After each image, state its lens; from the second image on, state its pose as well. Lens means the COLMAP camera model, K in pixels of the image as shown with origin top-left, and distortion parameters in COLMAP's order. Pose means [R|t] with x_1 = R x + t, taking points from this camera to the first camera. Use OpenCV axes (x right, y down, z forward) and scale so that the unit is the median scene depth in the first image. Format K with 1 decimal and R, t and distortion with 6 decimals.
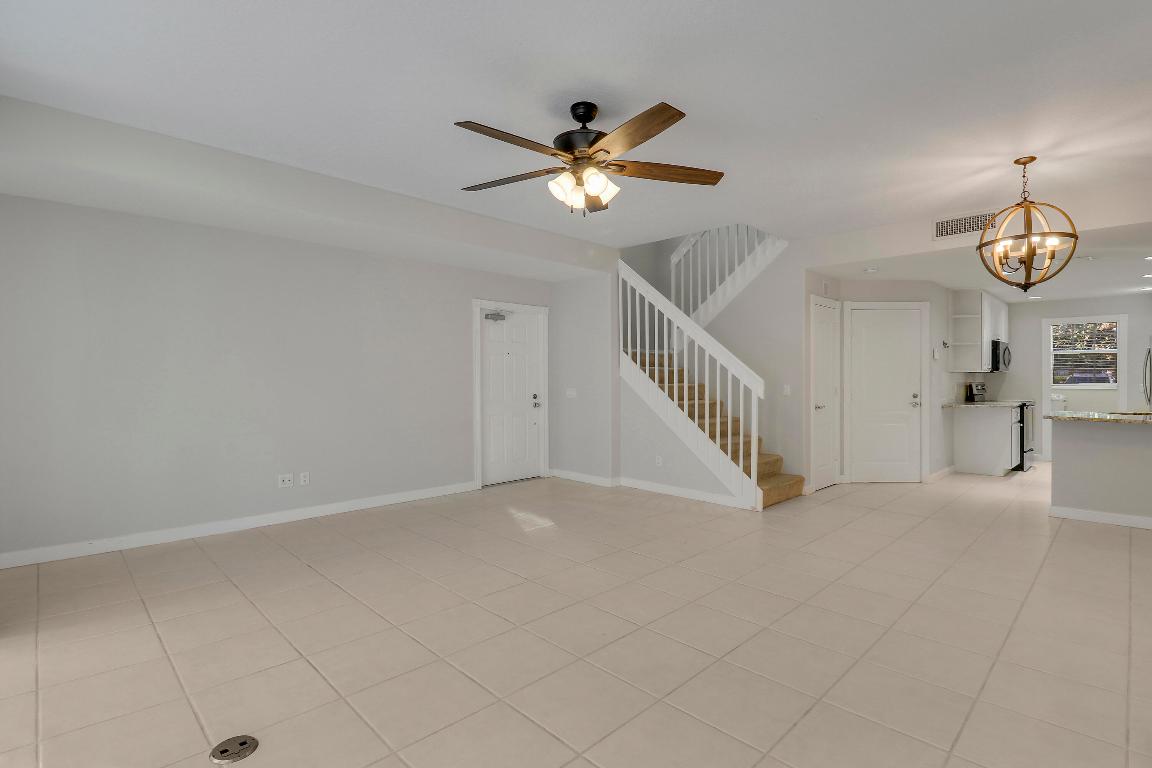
lens RADIAL K [[542.3, 0, 584.2], [0, 542.3, 375.8], [0, 0, 1]] dist [-0.002565, -0.002504]
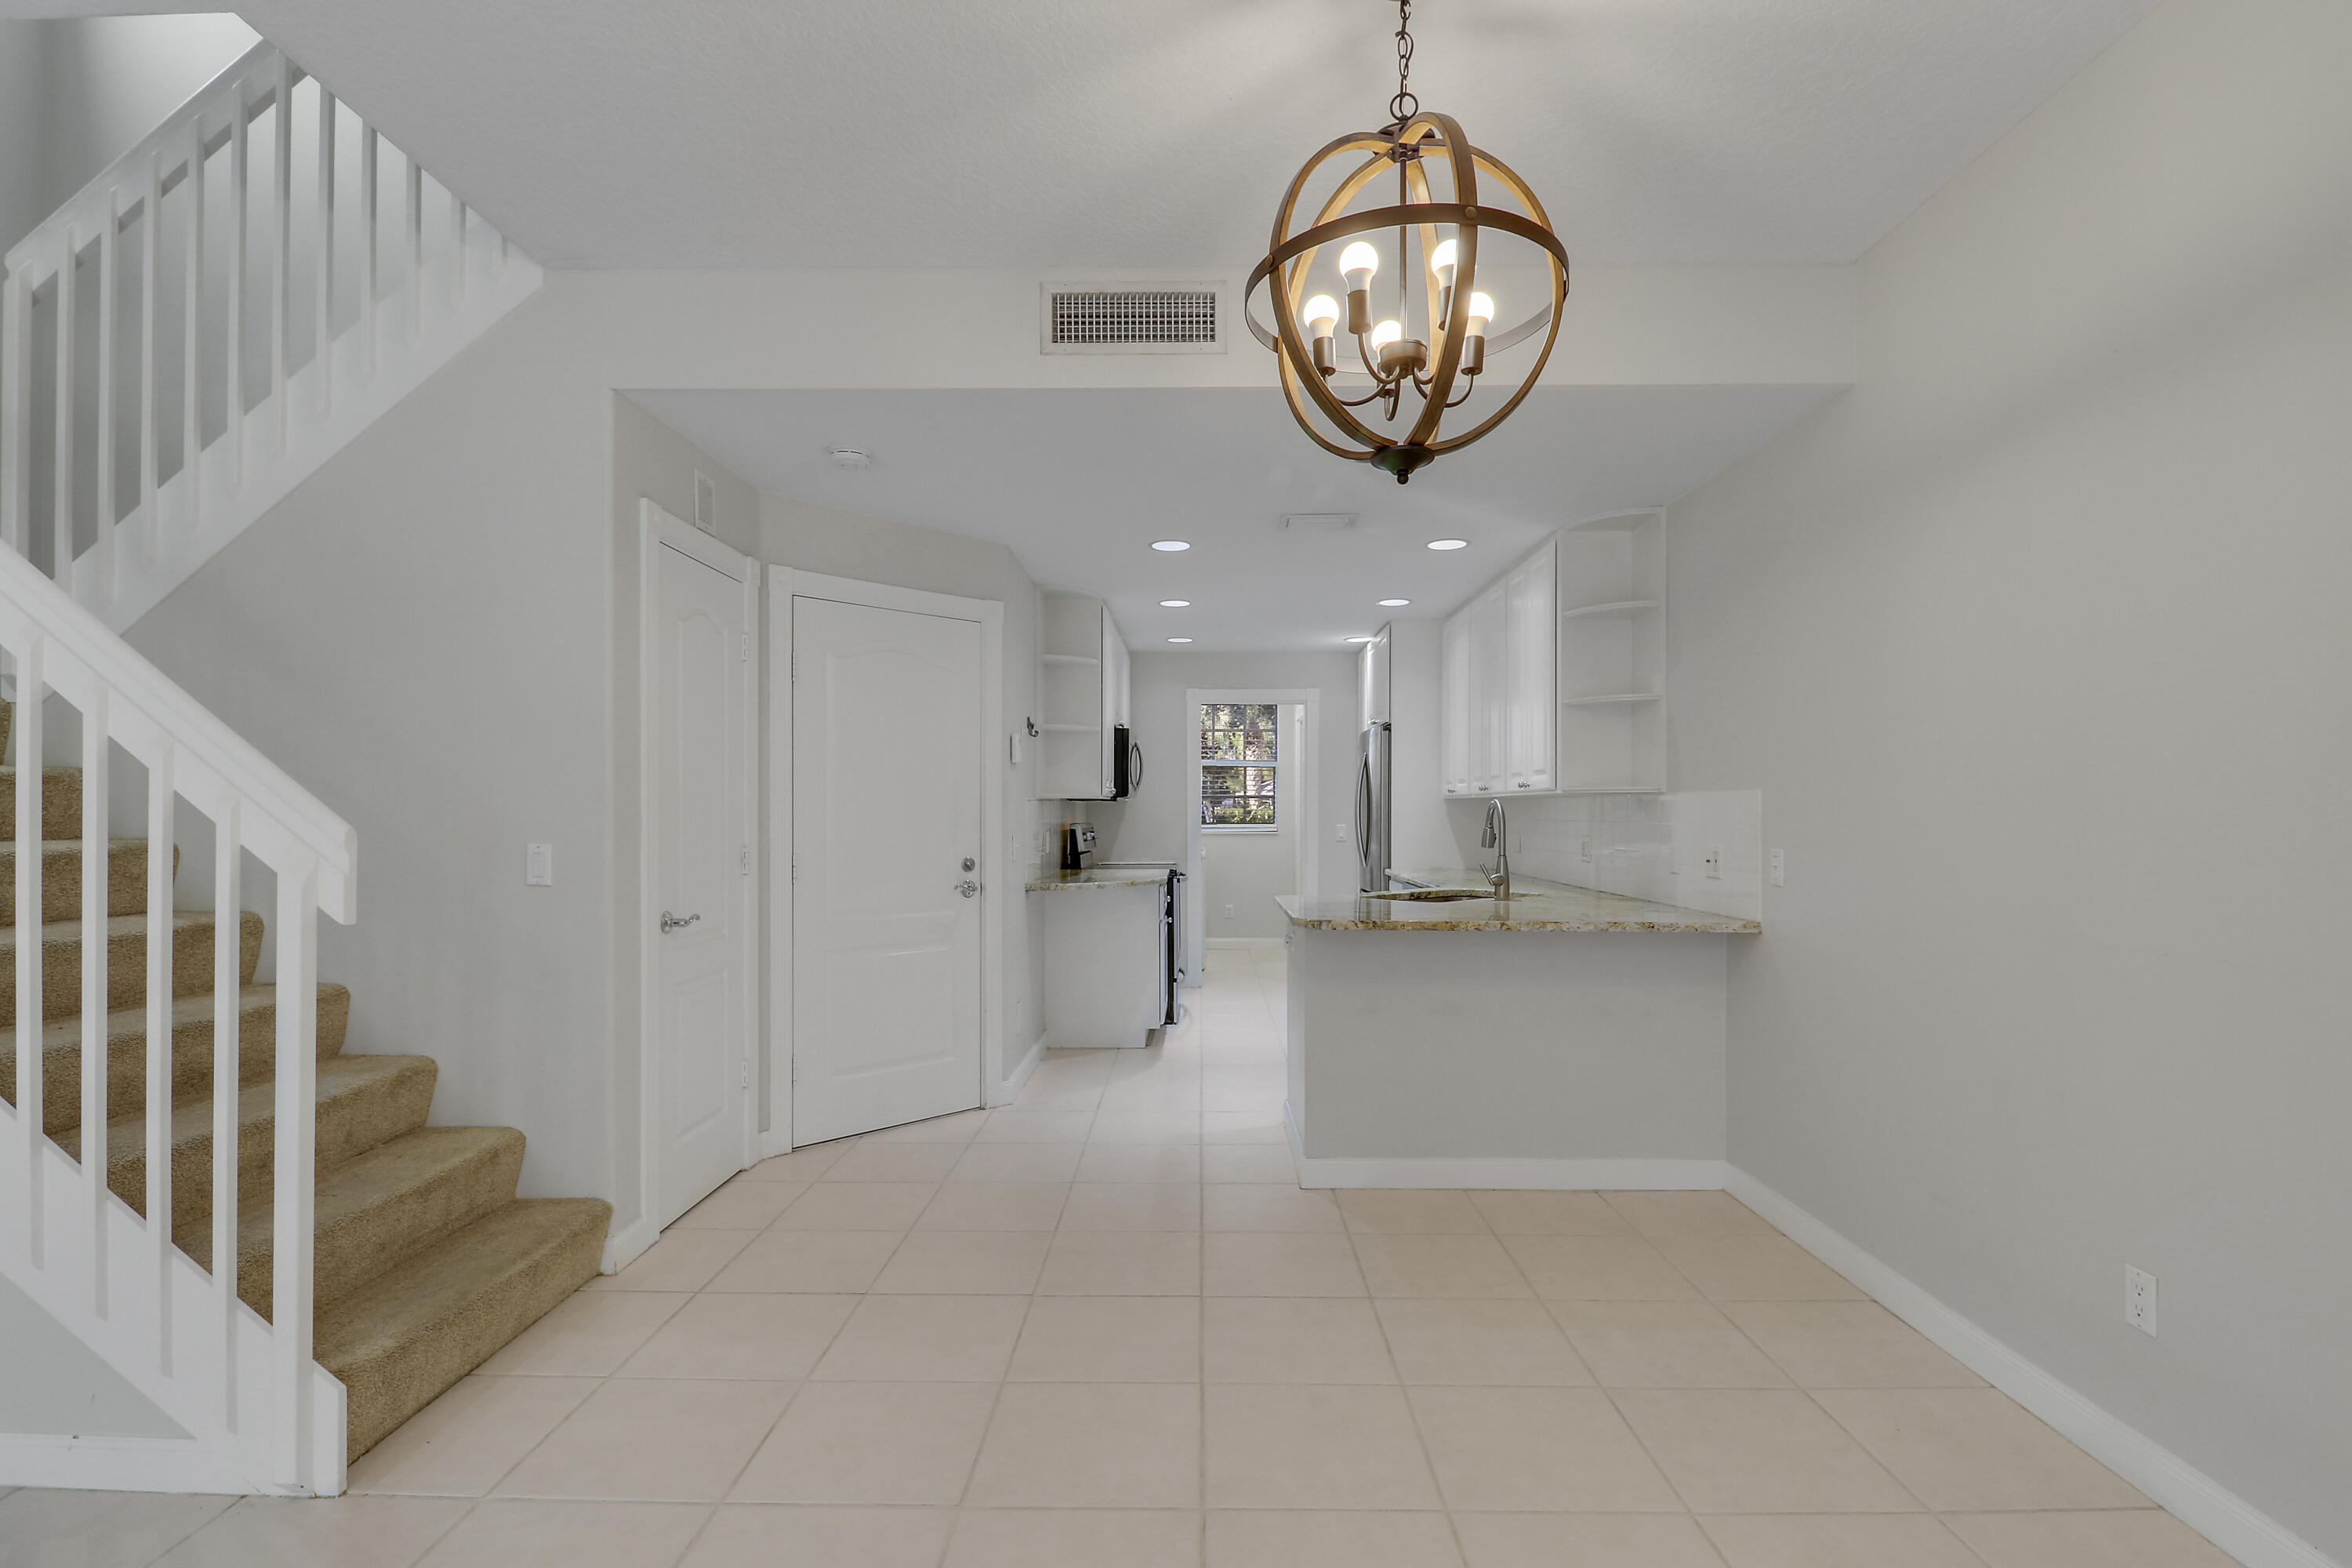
lens RADIAL K [[1107.2, 0, 1179.4], [0, 1107.2, 819.2], [0, 0, 1]] dist [-0.002565, -0.002504]
pose [[0.716722, -0.004626, 0.697344, 0.209891], [-0.002607, 0.999953, 0.009313, 0.000548], [-0.697354, -0.008492, 0.716676, 0.392537]]
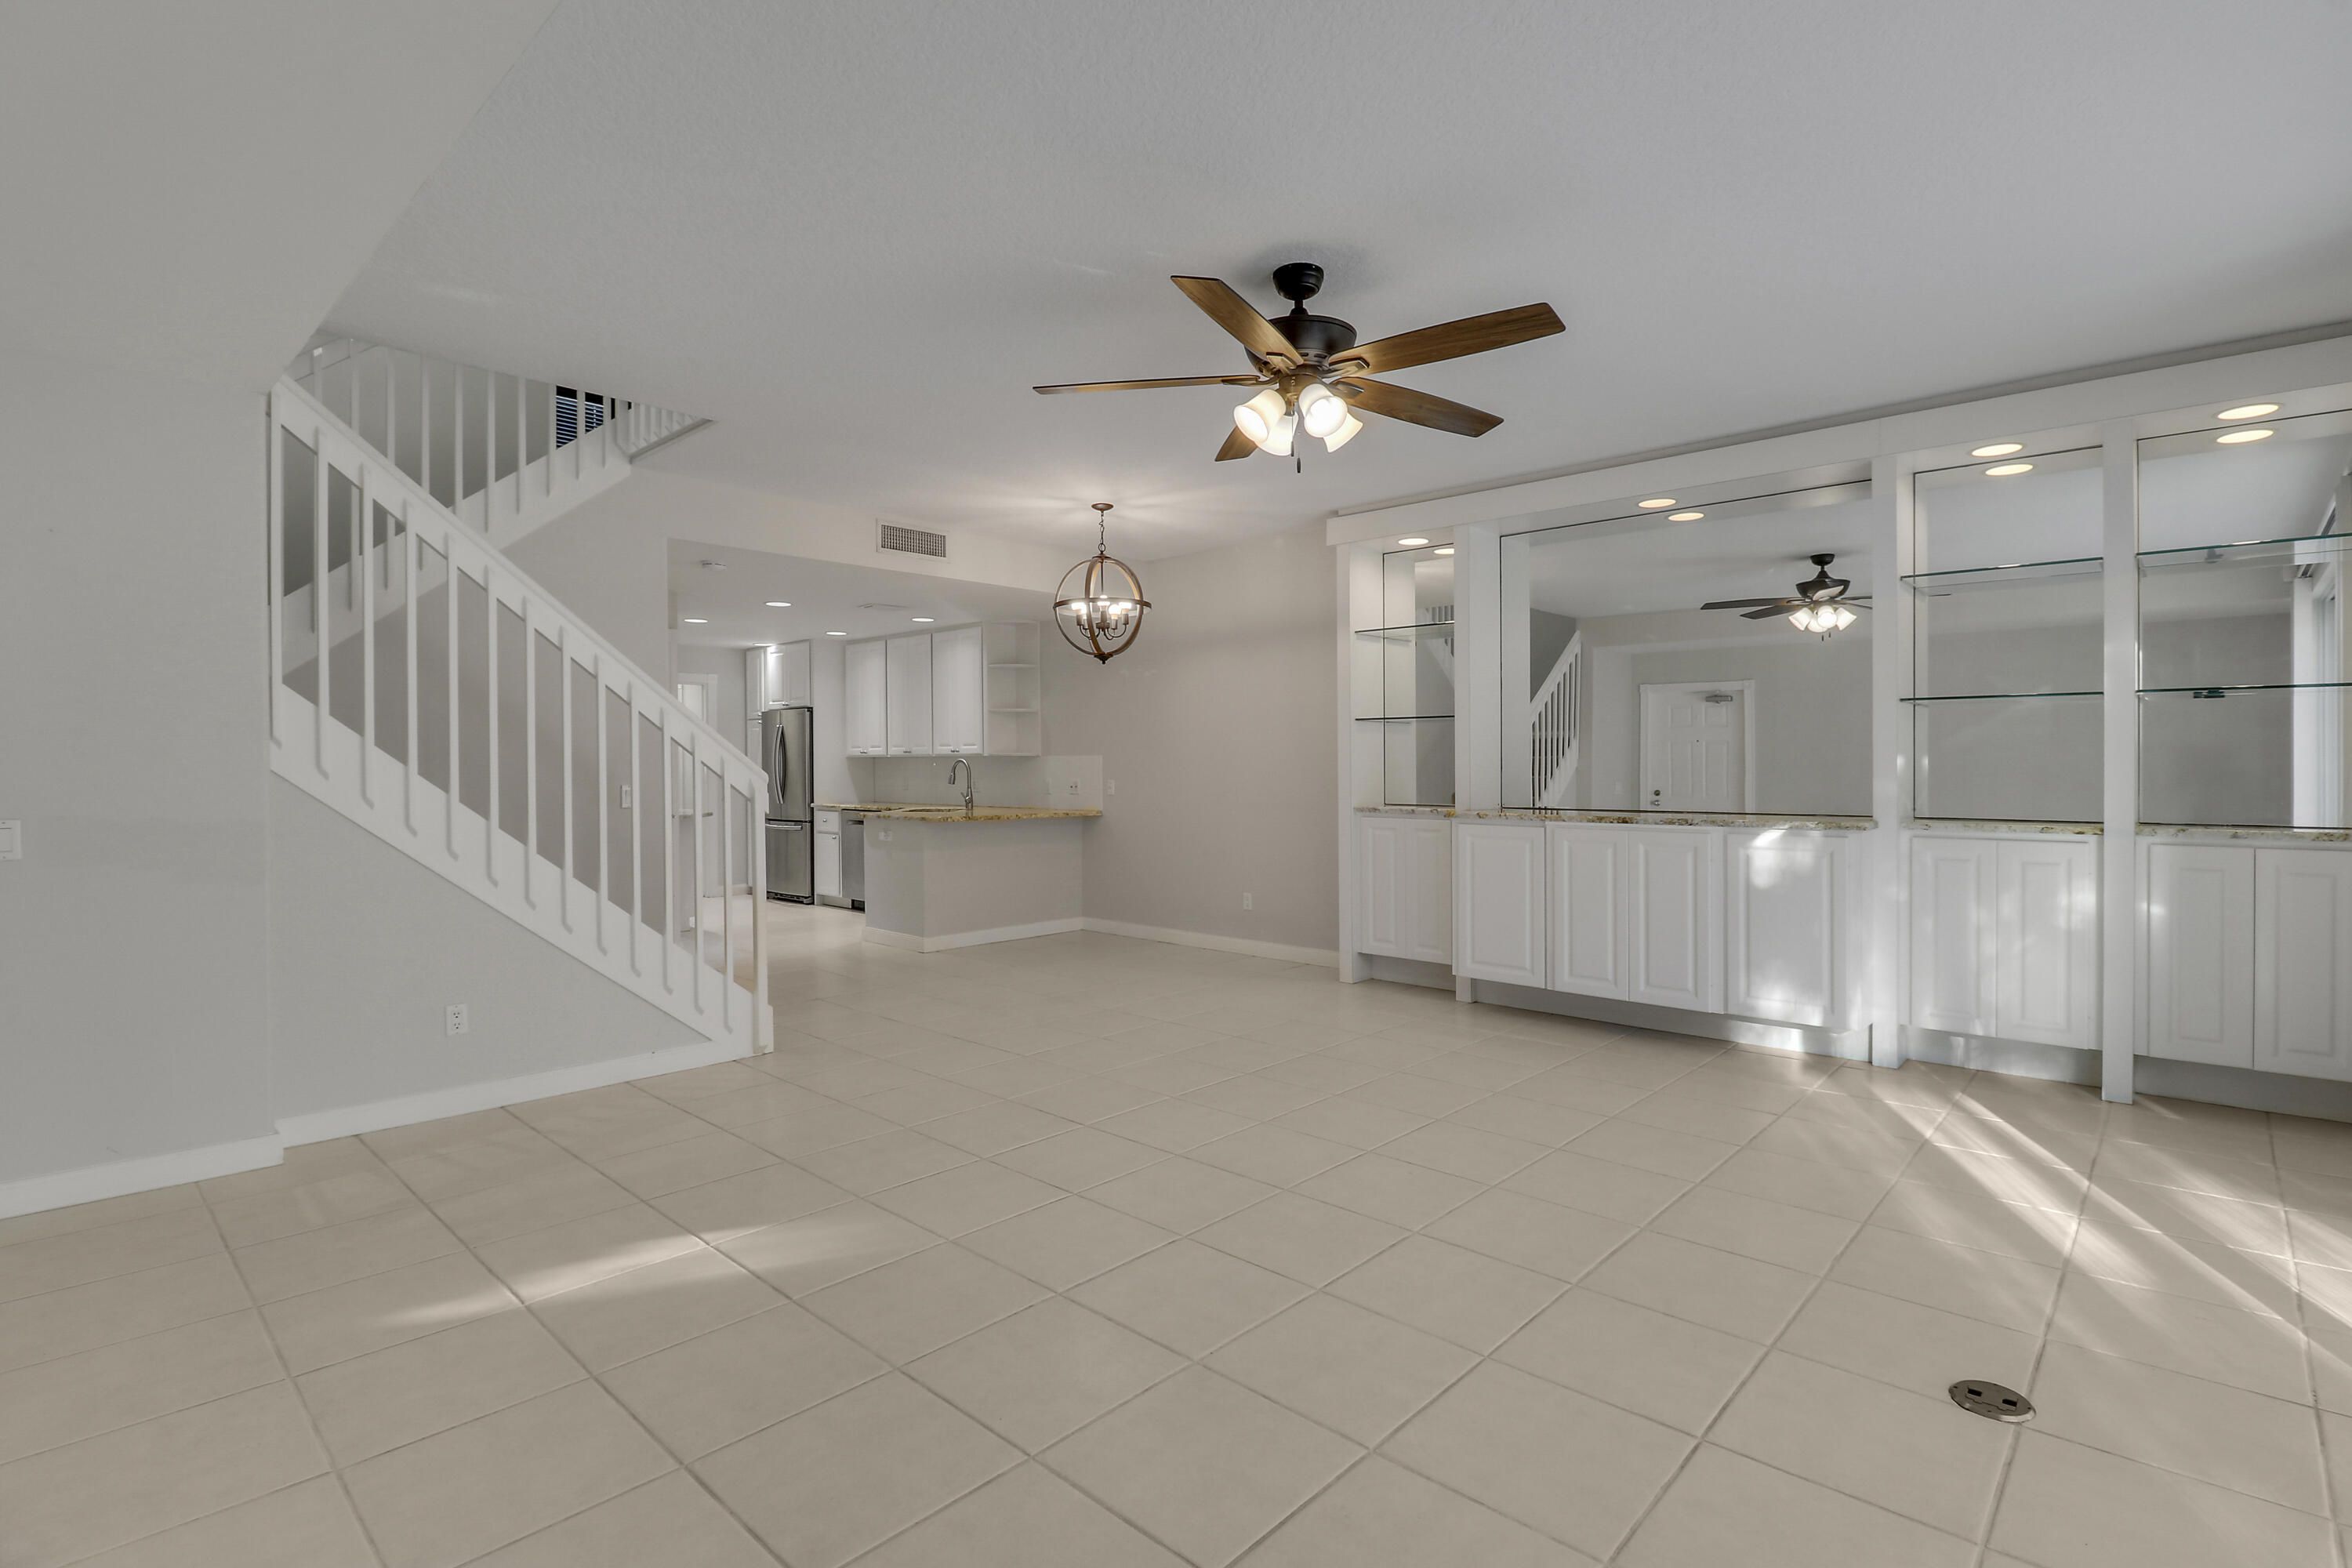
lens RADIAL K [[1107.2, 0, 1200.4], [0, 1107.2, 770.9], [0, 0, 1]] dist [-0.002565, -0.002504]
pose [[-0.047320, -0.007528, 0.998851, -0.512494], [0.001907, 0.999969, 0.007627, -0.001016], [-0.998878, 0.002266, -0.047304, 0.526581]]
